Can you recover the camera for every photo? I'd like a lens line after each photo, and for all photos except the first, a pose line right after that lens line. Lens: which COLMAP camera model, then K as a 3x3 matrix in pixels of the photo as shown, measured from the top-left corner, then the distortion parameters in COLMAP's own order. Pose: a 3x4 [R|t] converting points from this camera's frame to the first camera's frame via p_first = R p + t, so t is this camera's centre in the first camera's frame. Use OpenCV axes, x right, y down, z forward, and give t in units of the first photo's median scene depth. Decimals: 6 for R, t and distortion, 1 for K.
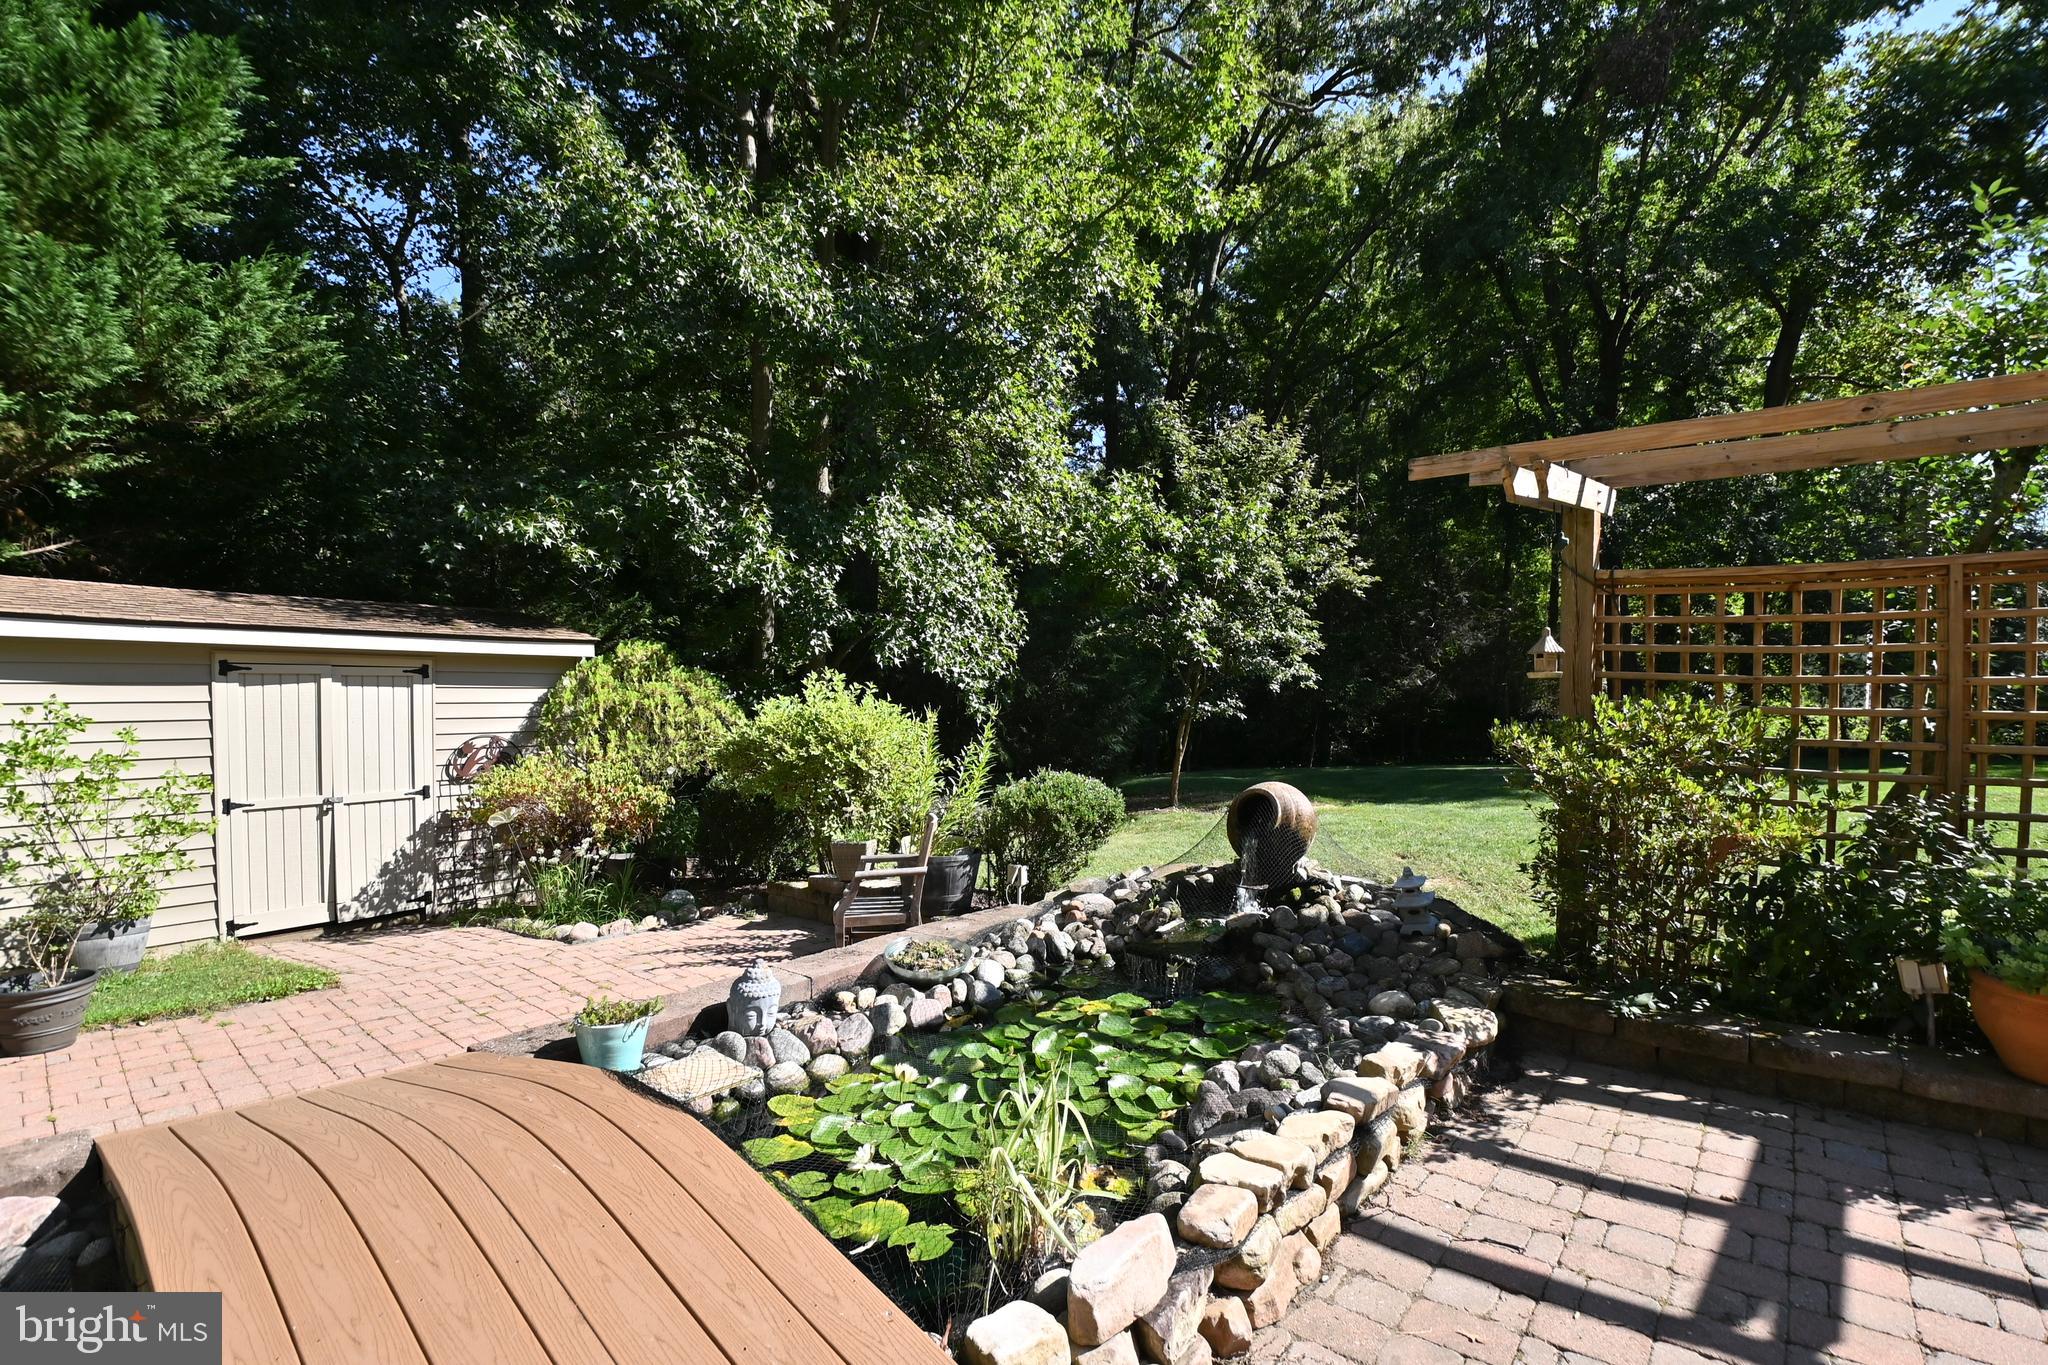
lens RADIAL K [[901.9, 0, 1042.8], [0, 901.9, 708.1], [0, 0, 1]] dist [0.012179, -0.019338]
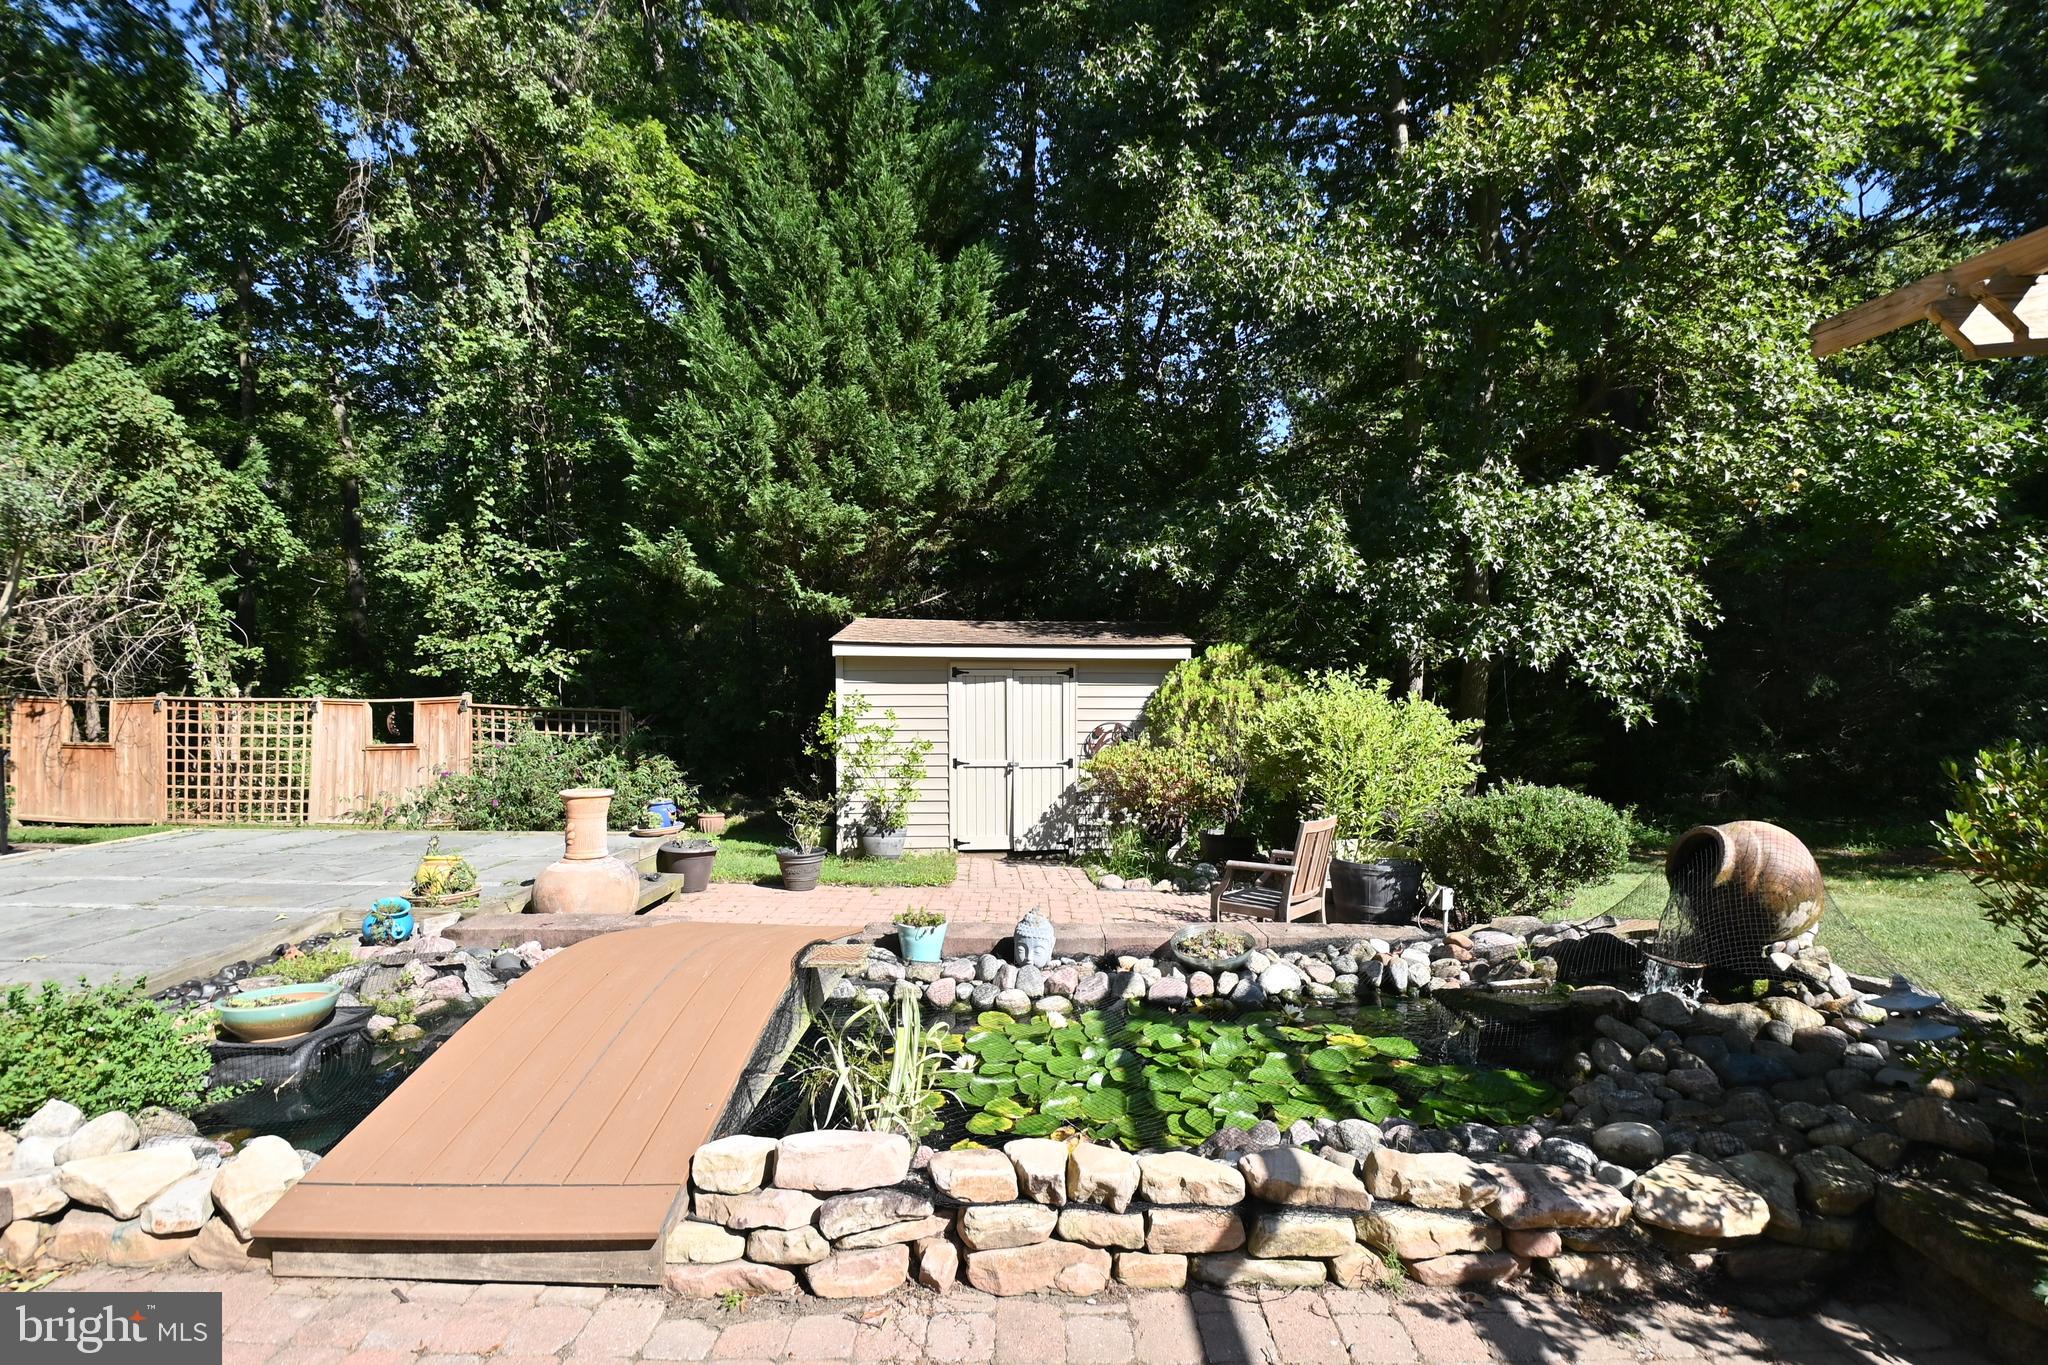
lens RADIAL K [[901.9, 0, 1036.4], [0, 901.9, 709.5], [0, 0, 1]] dist [0.012179, -0.019338]
pose [[0.649169, 0.019298, -0.760399, 0.314379], [-0.014421, 0.999811, 0.013062, -0.003366], [0.760507, 0.002486, 0.649325, 0.104246]]
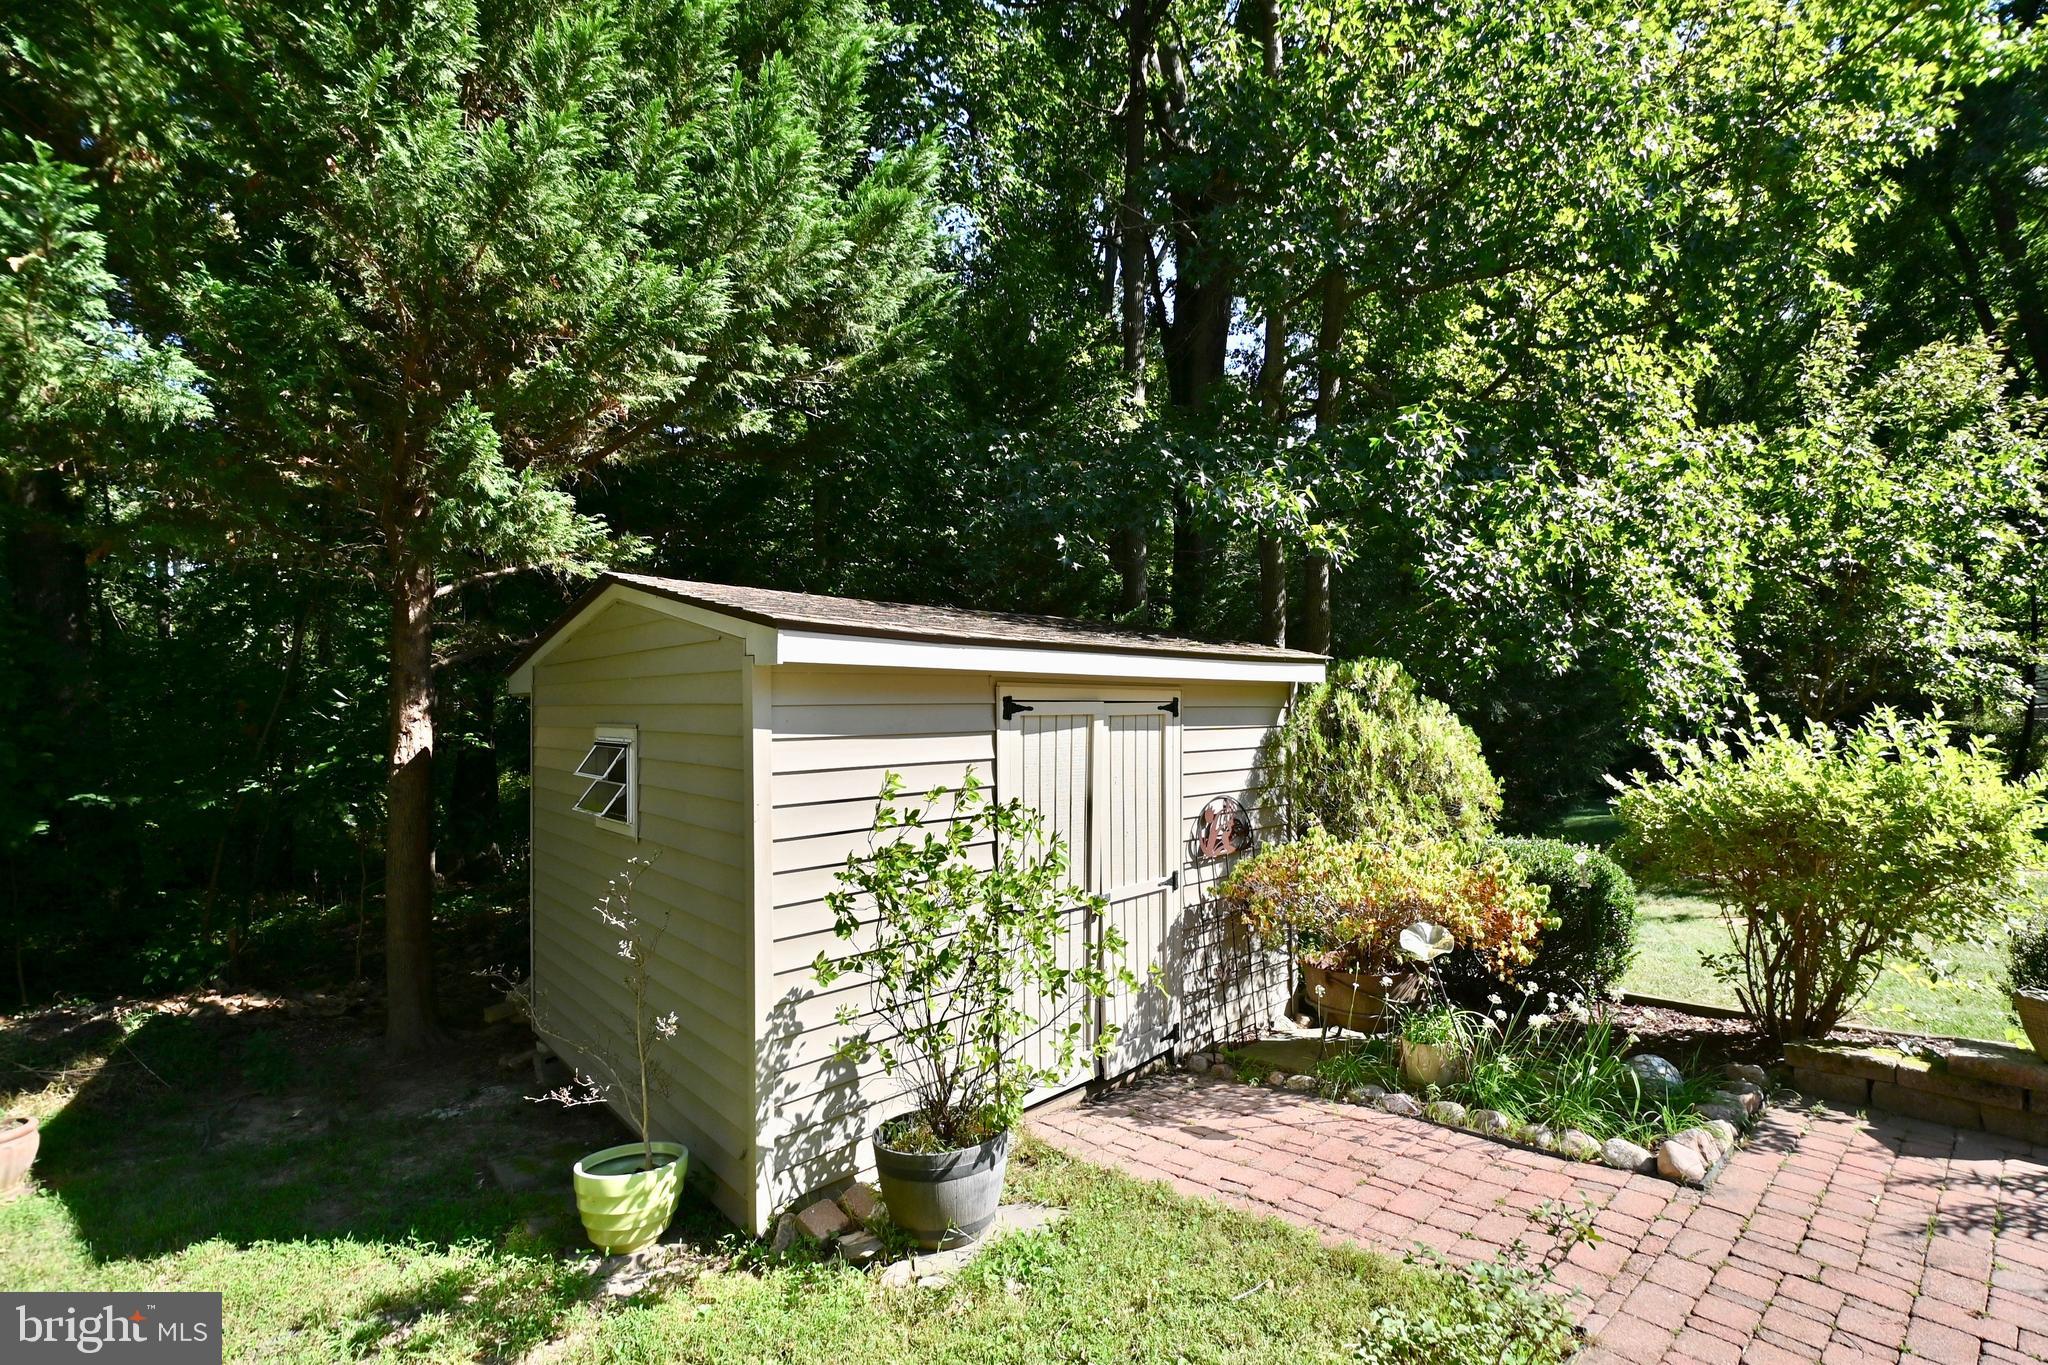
lens RADIAL K [[901.9, 0, 1048.6], [0, 901.9, 712.9], [0, 0, 1]] dist [0.012179, -0.019338]
pose [[0.988967, -0.005973, -0.148017, -0.719640], [0.004907, 0.999959, -0.007564, -0.033604], [0.148056, 0.006755, 0.988956, 0.316430]]
